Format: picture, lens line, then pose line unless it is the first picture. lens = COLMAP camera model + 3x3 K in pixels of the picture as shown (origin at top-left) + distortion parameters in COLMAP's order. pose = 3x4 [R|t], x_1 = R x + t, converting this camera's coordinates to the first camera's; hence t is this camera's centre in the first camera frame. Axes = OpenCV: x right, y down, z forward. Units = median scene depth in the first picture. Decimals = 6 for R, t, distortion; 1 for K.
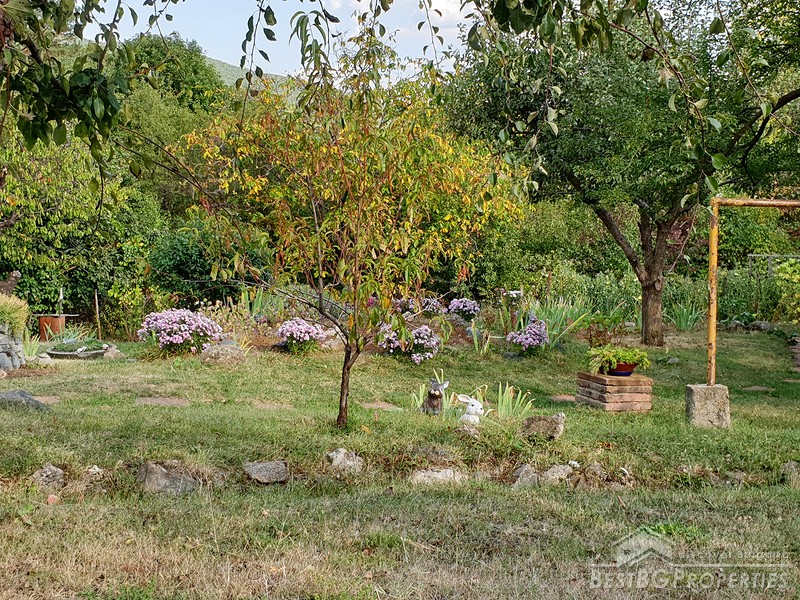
lens RADIAL K [[1066.0, 0, 400.0], [0, 1066.0, 300.0], [0, 0, 1]] dist [0.117486, -0.604642]
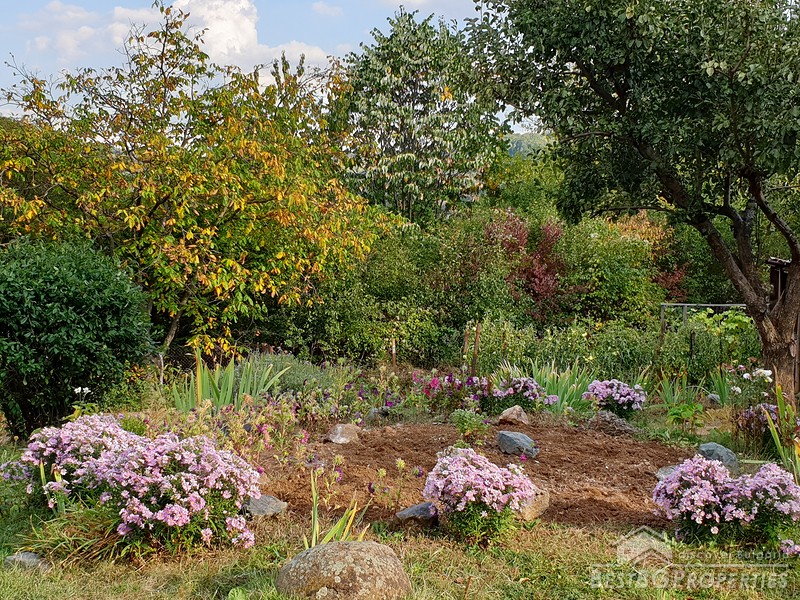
lens RADIAL K [[1066.0, 0, 400.0], [0, 1066.0, 300.0], [0, 0, 1]] dist [0.117486, -0.604642]
pose [[0.967415, 0.006377, 0.253114, -0.074596], [0.004619, 0.999072, -0.042824, -0.007987], [-0.253152, 0.042598, 0.966488, 0.195934]]
